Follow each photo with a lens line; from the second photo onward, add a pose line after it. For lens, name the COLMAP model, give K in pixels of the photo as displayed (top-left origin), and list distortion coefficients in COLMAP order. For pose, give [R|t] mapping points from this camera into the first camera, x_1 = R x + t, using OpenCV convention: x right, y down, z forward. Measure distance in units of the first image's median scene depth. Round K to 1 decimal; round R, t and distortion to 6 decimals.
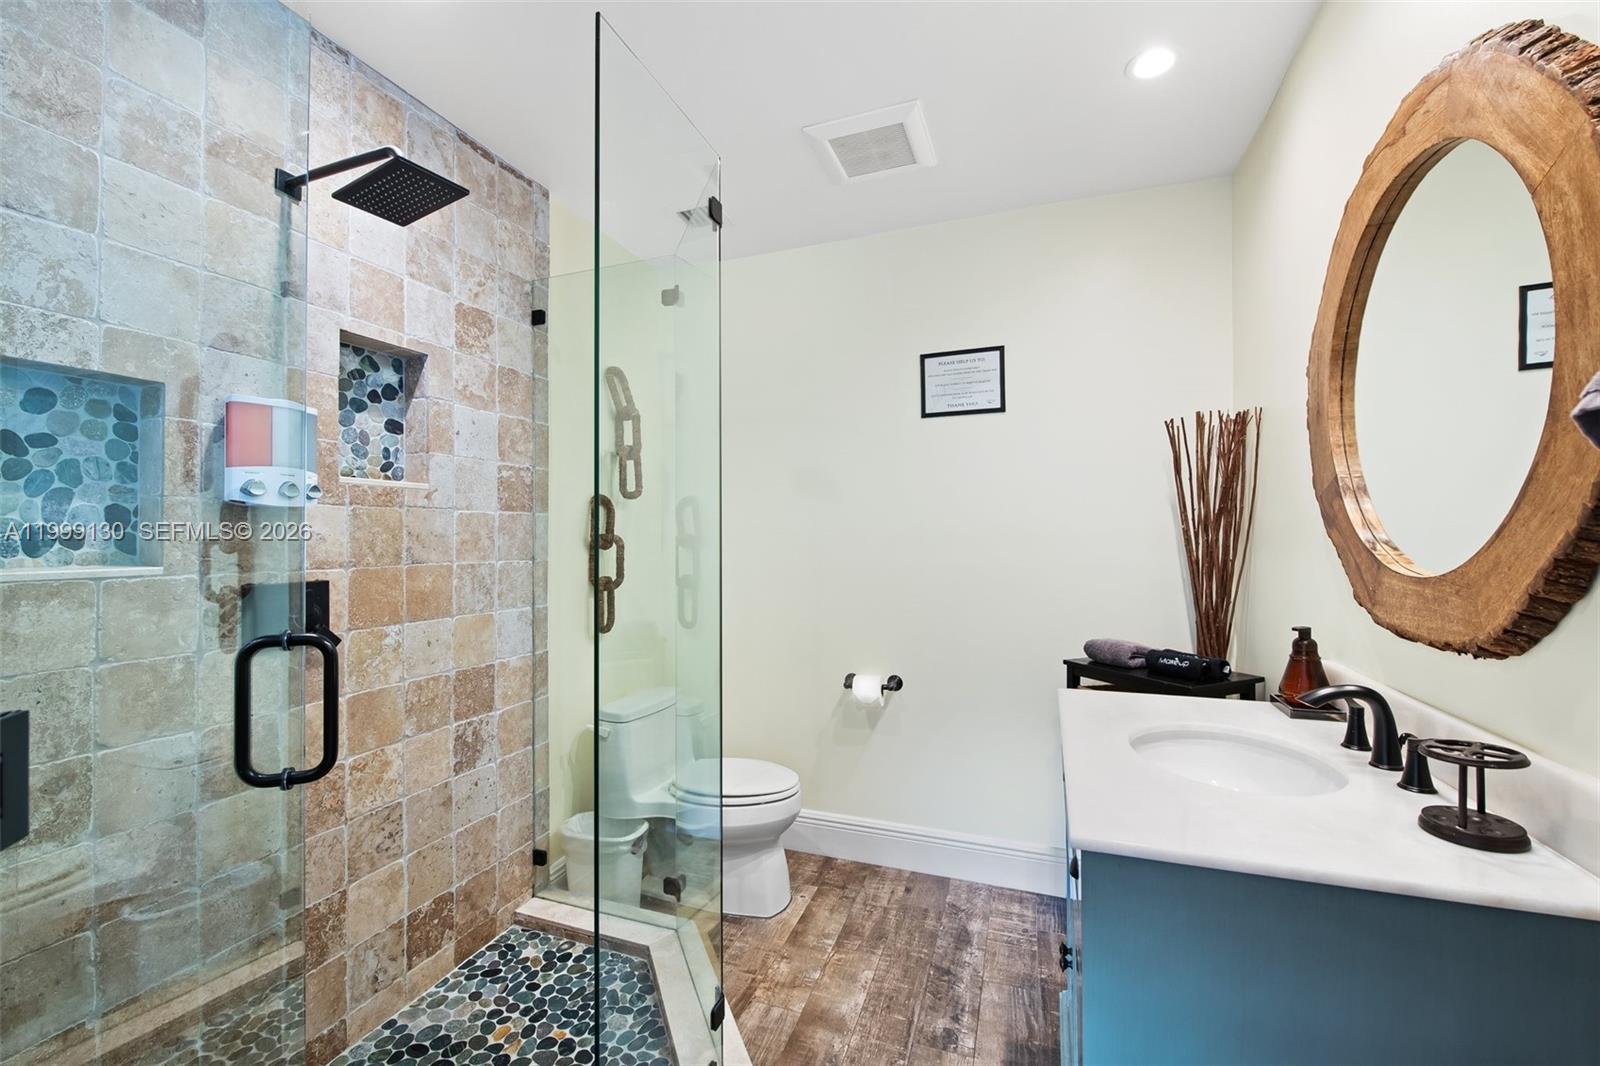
lens RADIAL K [[668.8, 0, 799.8], [0, 668.8, 537.6], [0, 0, 1]] dist [0.003147, -0.002265]
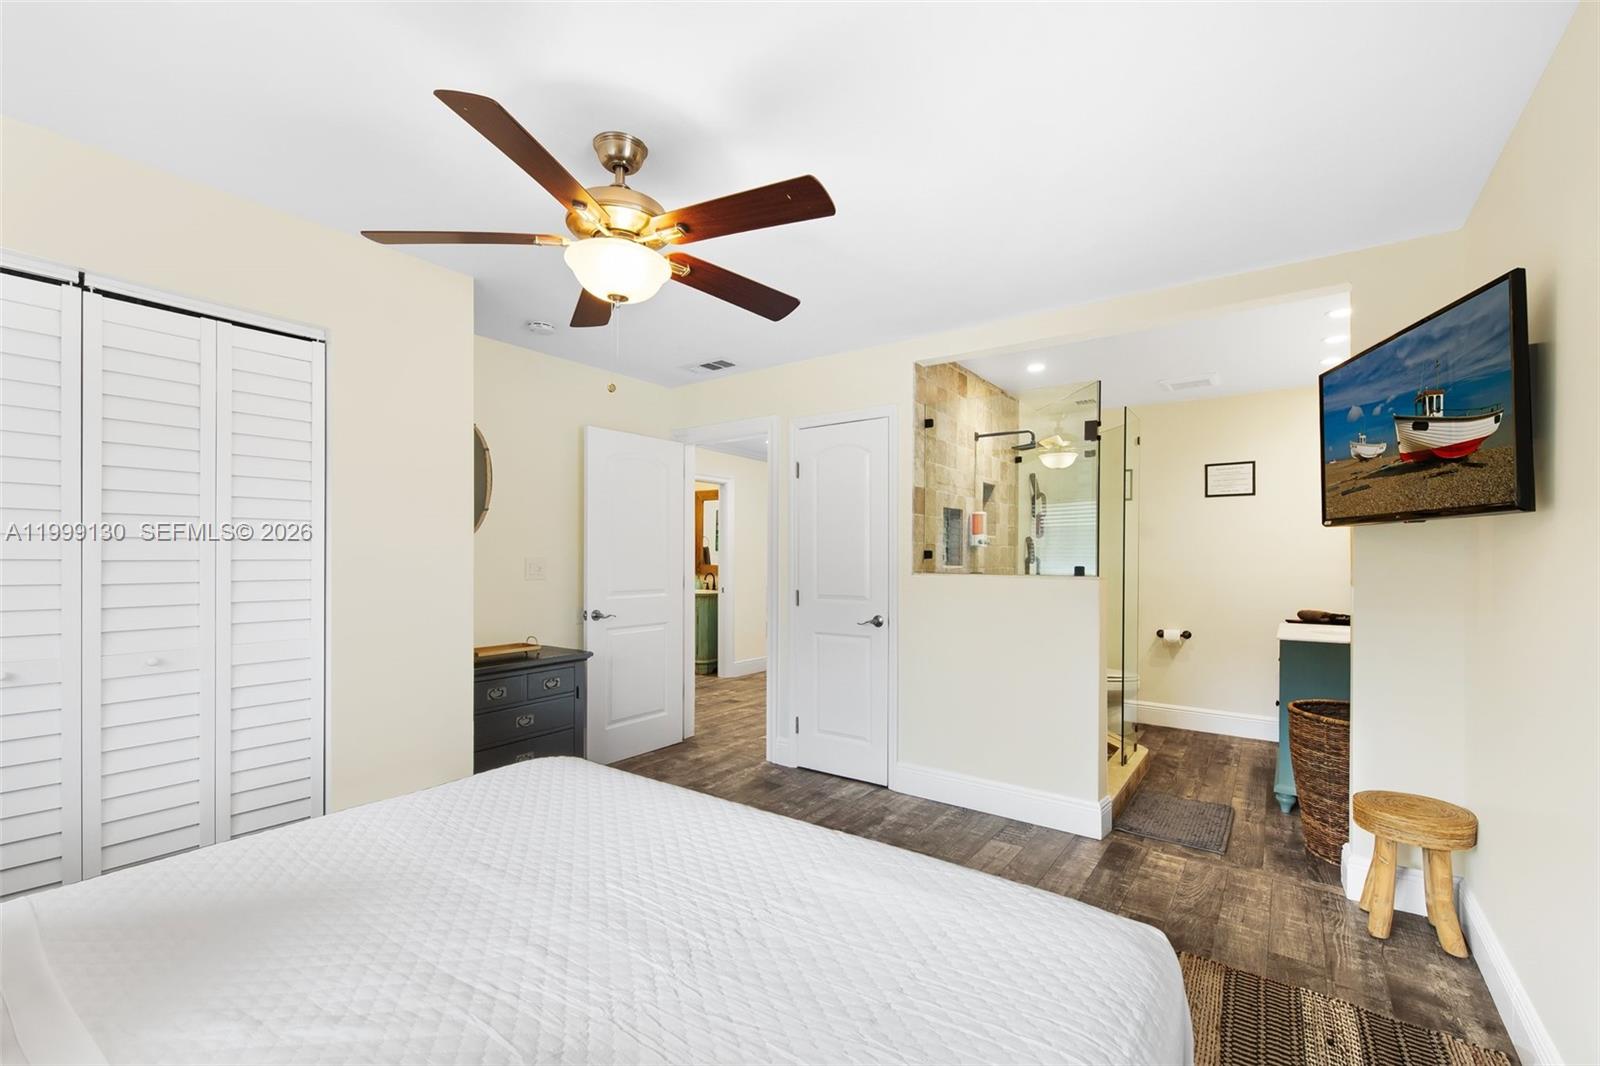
lens RADIAL K [[668.8, 0, 805.9], [0, 668.8, 563.9], [0, 0, 1]] dist [0.003147, -0.002265]
pose [[0.960205, 0.013897, -0.278949, -0.446336], [-0.011442, 0.999880, 0.010427, 0.006385], [0.279060, -0.006821, 0.960249, -1.371073]]
